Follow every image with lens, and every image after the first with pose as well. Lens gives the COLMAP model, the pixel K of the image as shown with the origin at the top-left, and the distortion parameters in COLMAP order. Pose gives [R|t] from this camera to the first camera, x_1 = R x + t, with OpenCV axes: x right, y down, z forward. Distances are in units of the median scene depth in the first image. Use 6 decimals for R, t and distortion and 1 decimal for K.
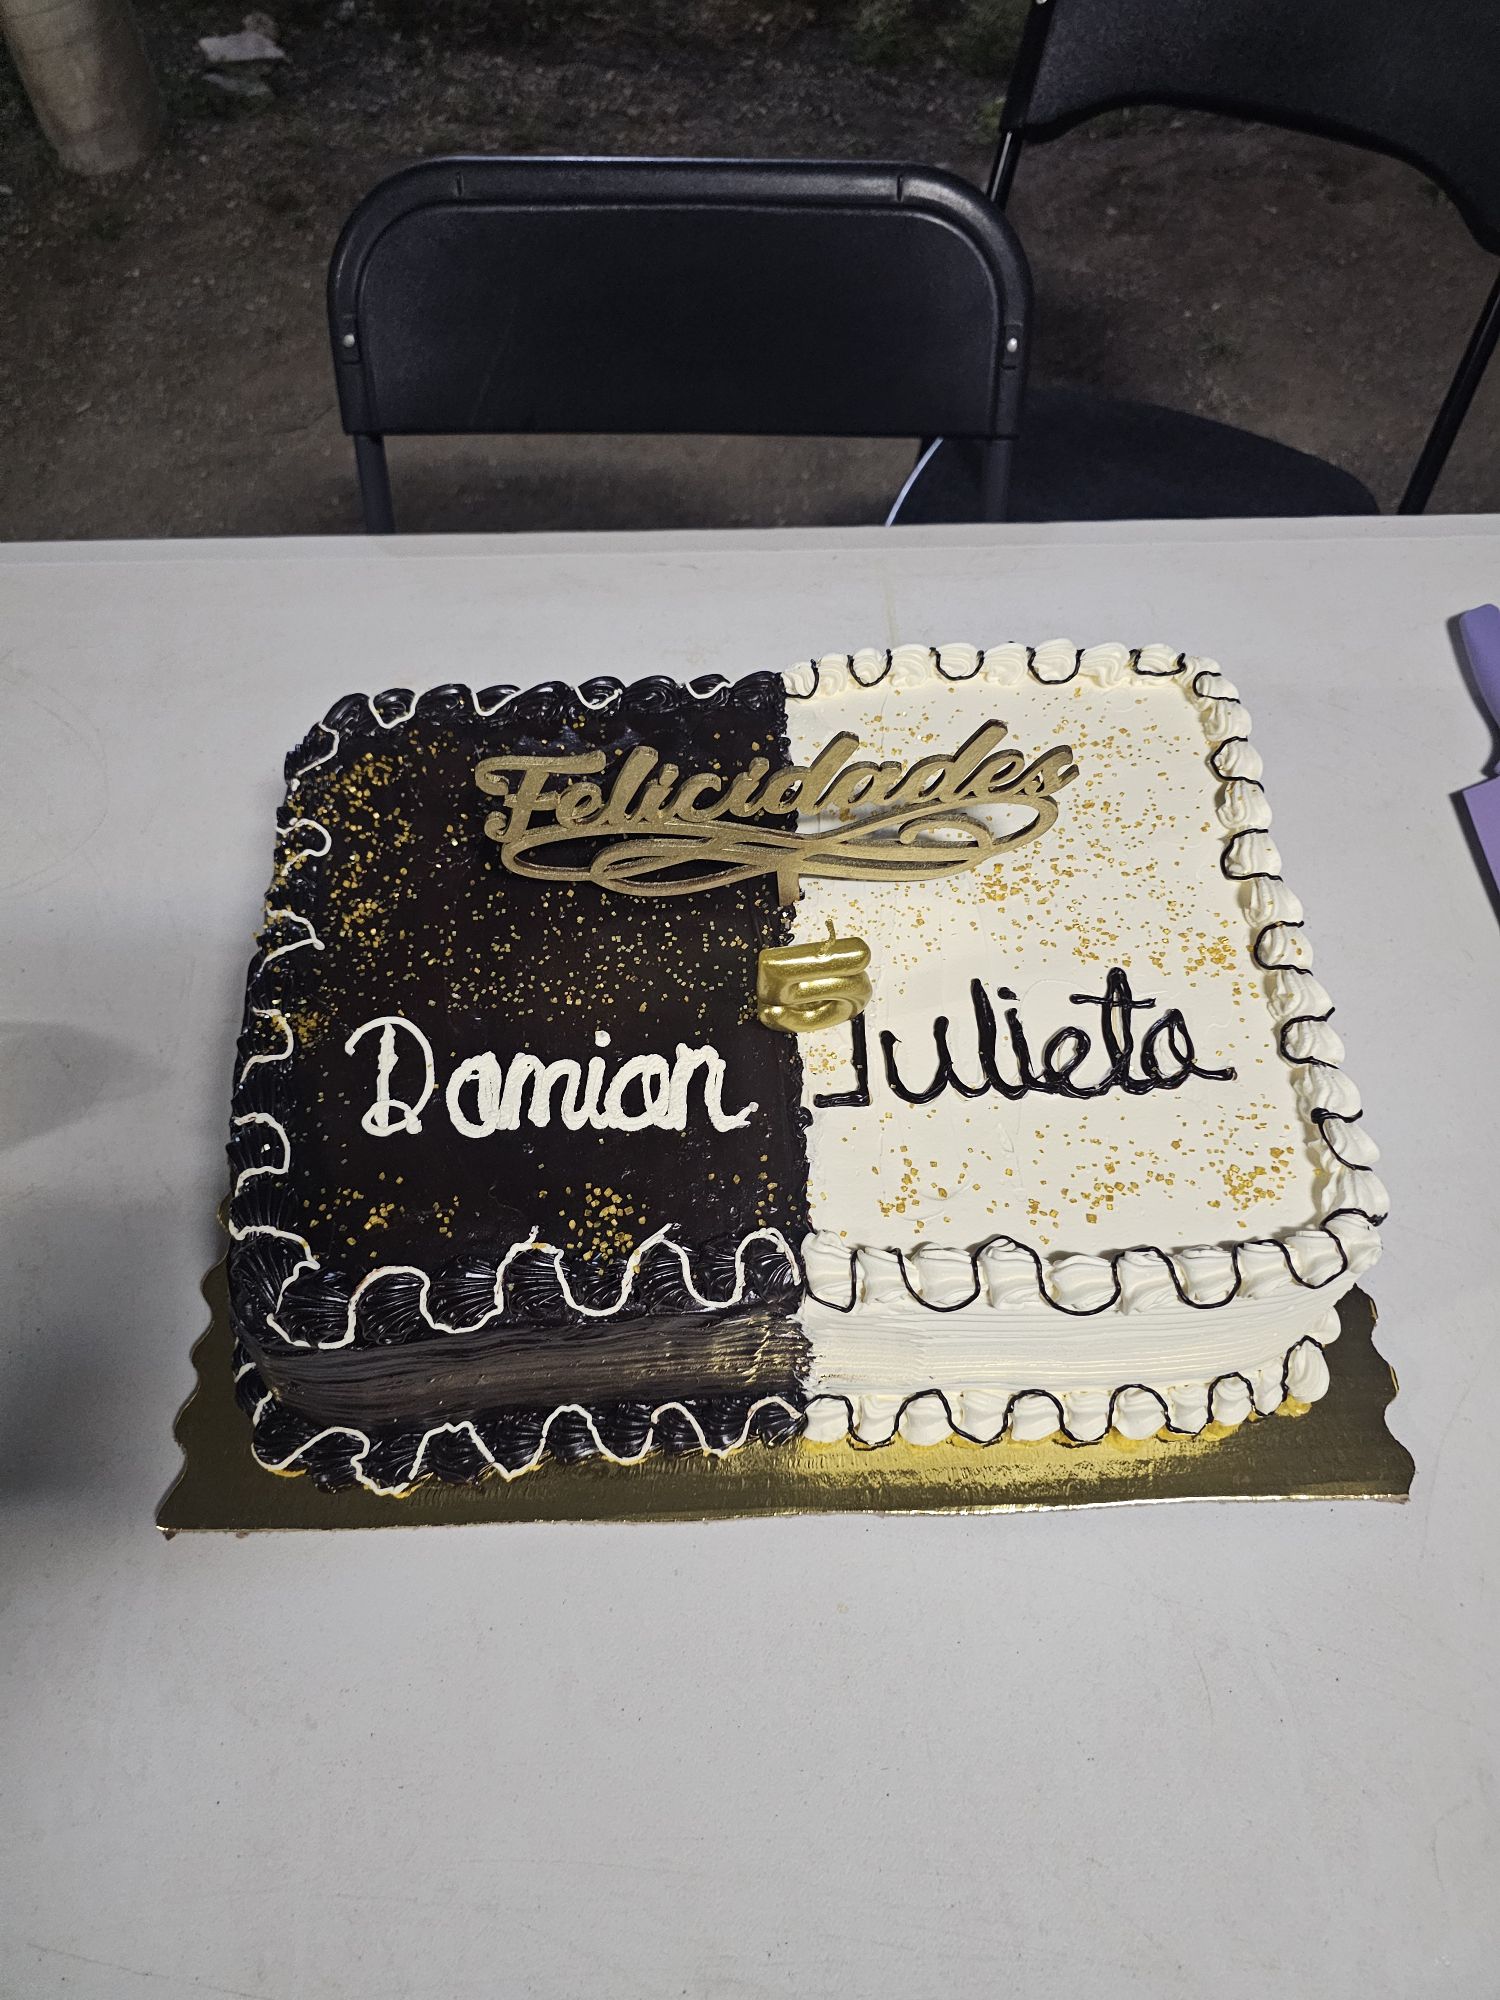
lens RADIAL K [[1333.9, 0, 750.0], [0, 1333.9, 1000.0], [0, 0, 1]] dist [0.186101, -0.000059]
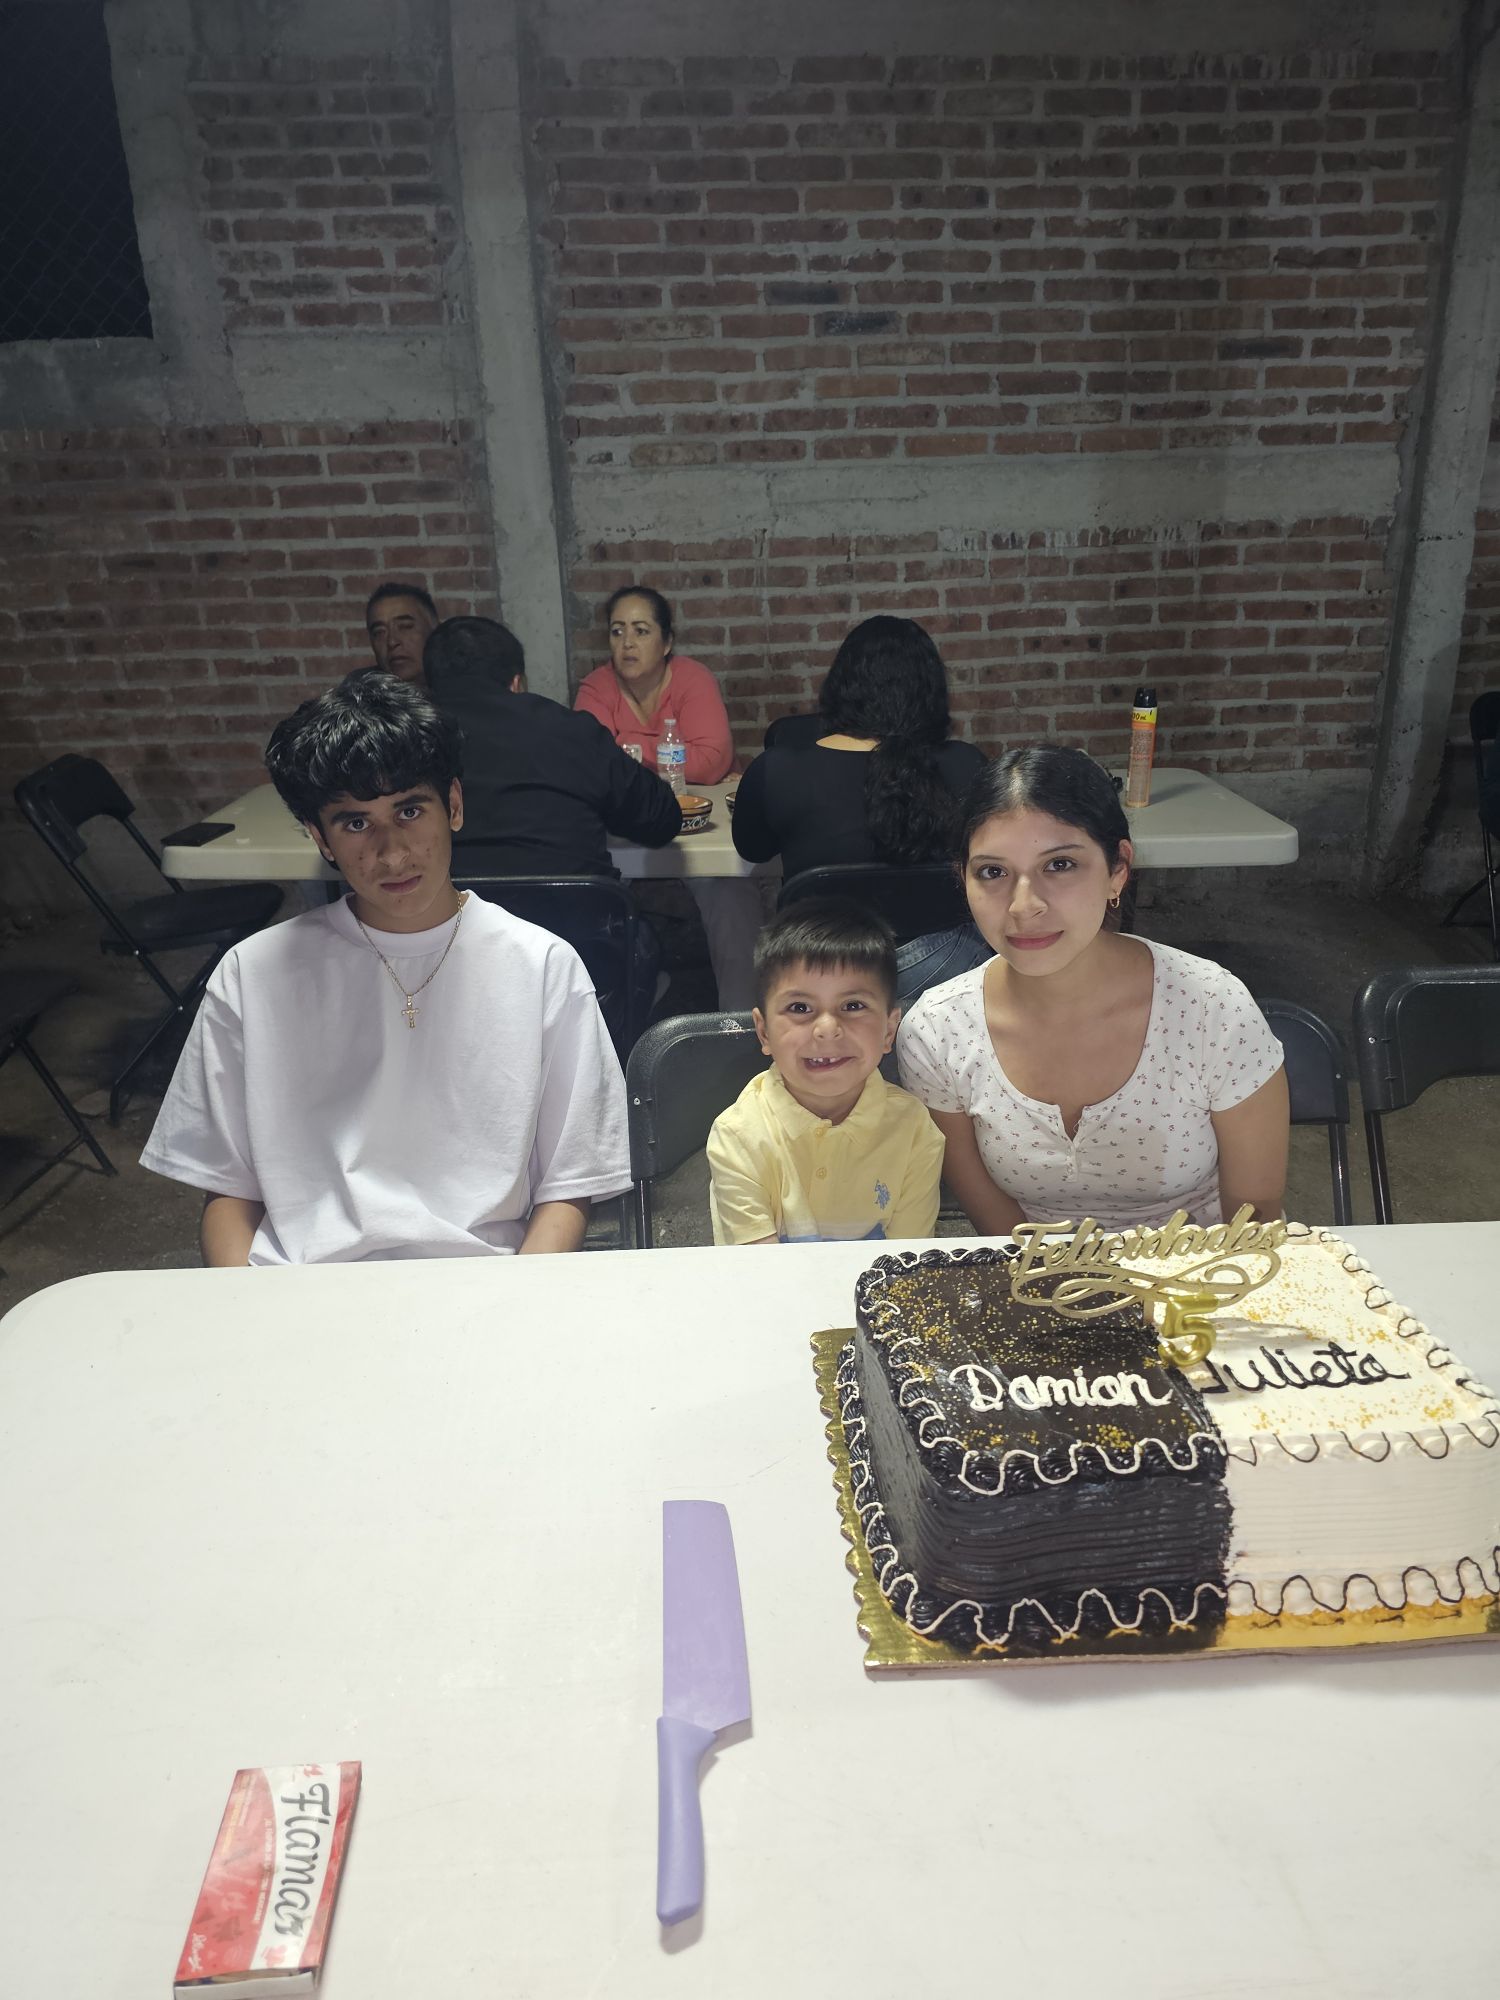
lens RADIAL K [[1342.3, 0, 750.0], [0, 1342.3, 1000.0], [0, 0, 1]] dist [0.065988, -0.063976]
pose [[0.999541, -0.029568, 0.006573, -0.590089], [0.027218, 0.781571, -0.623222, 0.825860], [0.013290, 0.623115, 0.782017, -0.882534]]
